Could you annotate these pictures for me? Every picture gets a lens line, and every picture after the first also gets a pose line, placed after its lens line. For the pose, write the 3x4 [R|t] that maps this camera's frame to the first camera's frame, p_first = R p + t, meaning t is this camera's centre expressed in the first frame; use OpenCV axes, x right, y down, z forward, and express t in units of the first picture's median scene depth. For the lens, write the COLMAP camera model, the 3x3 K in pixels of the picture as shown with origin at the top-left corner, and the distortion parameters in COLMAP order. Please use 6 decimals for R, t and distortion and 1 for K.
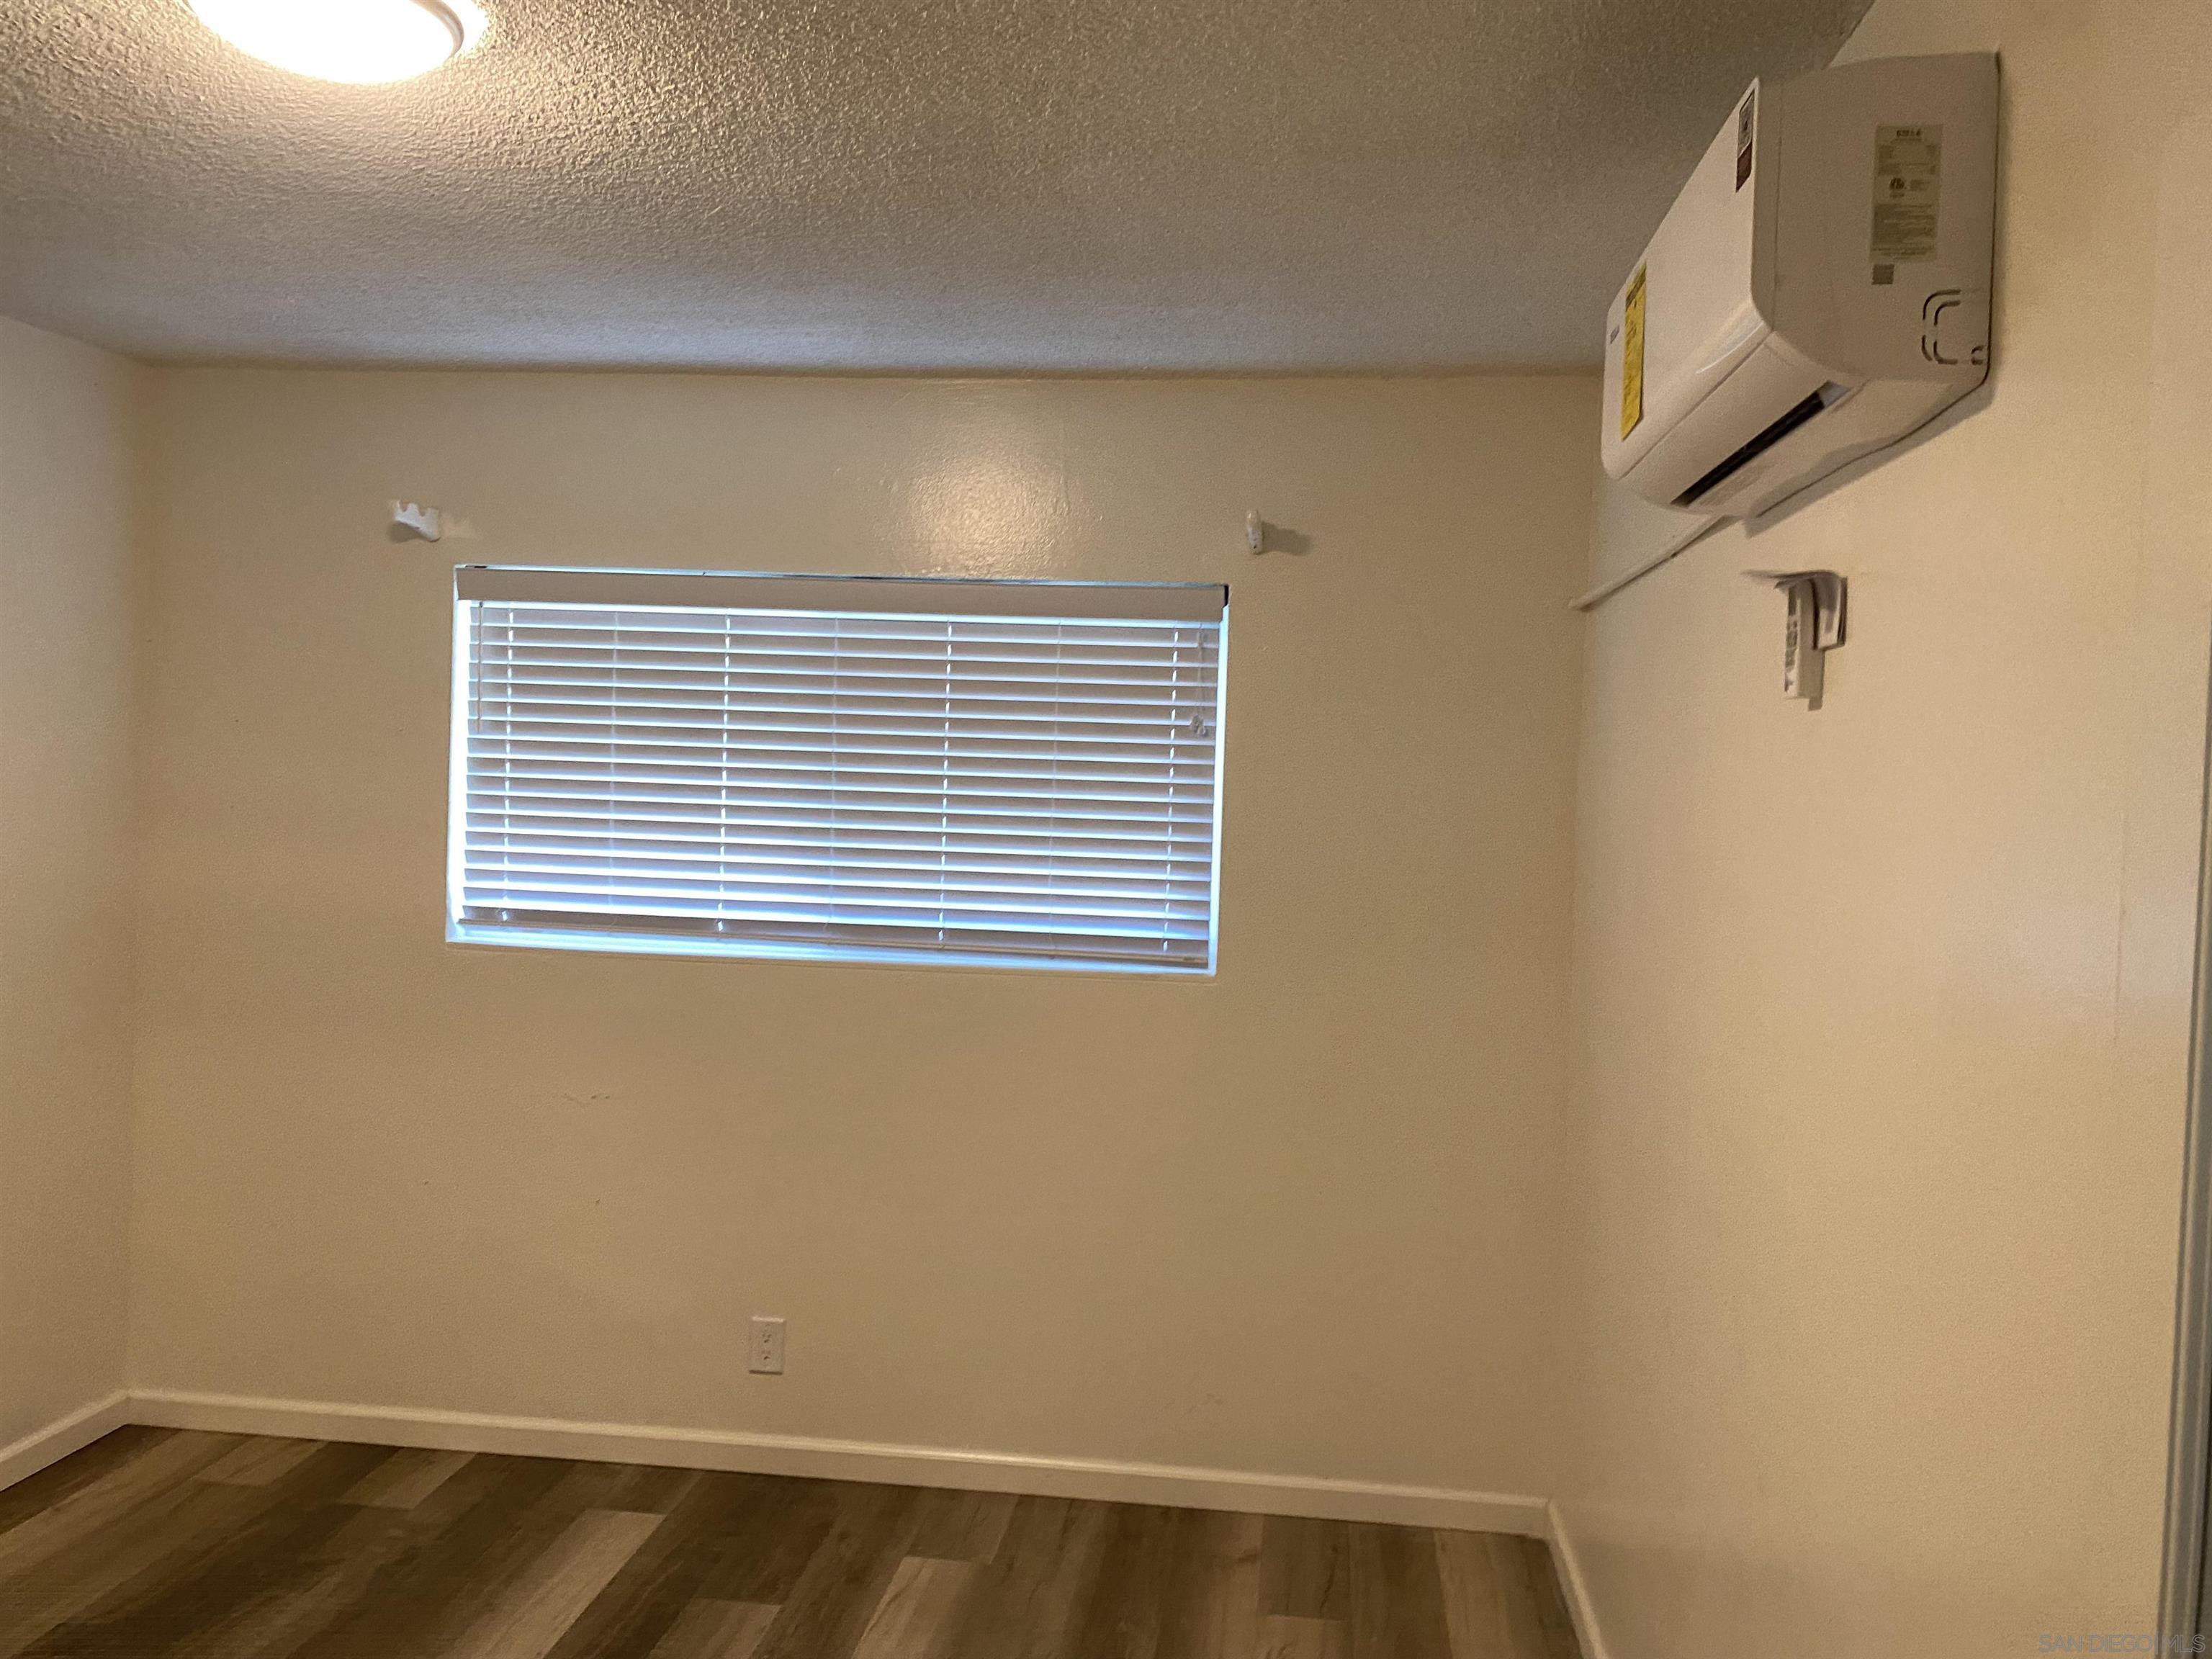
lens RADIAL K [[1670.9, 0, 1109.5], [0, 1670.9, 829.0], [0, 0, 1]] dist [0.015354, -0.026643]
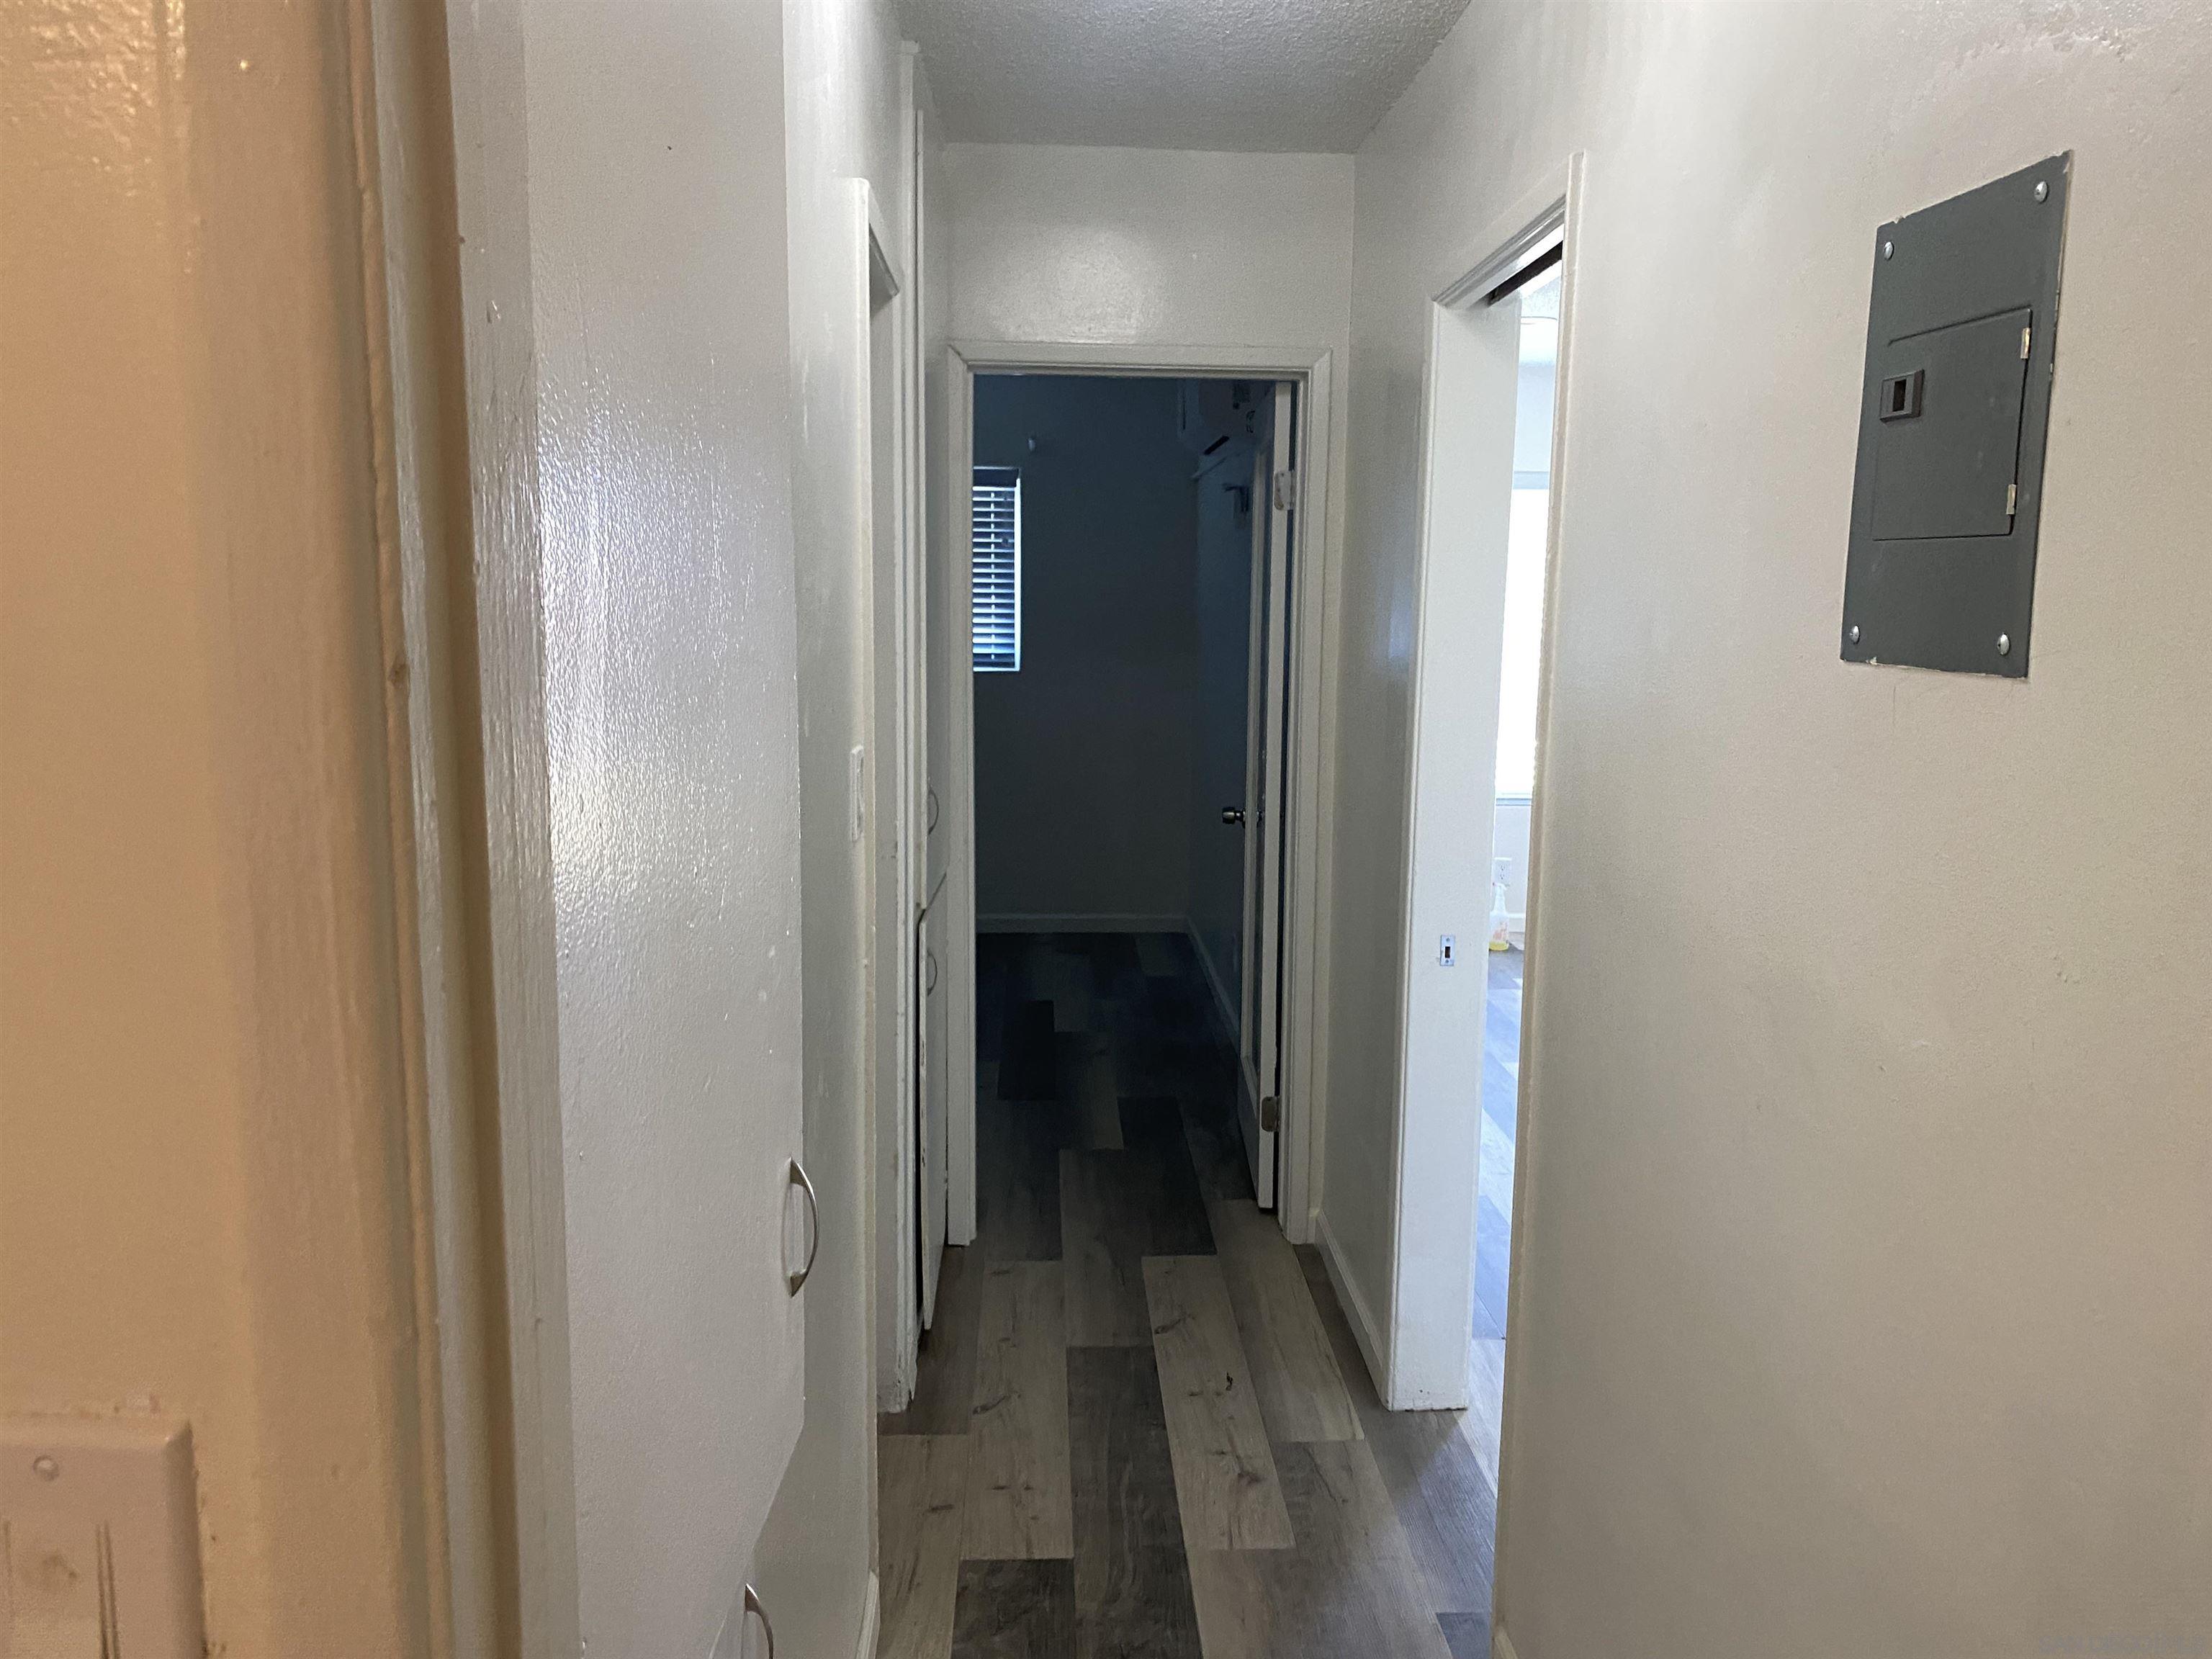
lens RADIAL K [[1670.9, 0, 1106.4], [0, 1670.9, 828.9], [0, 0, 1]] dist [0.015354, -0.026643]
pose [[0.985483, -0.043674, 0.164061, -0.164401], [0.026889, 0.994300, 0.103171, 0.072048], [-0.167631, -0.097261, 0.981040, -0.952161]]
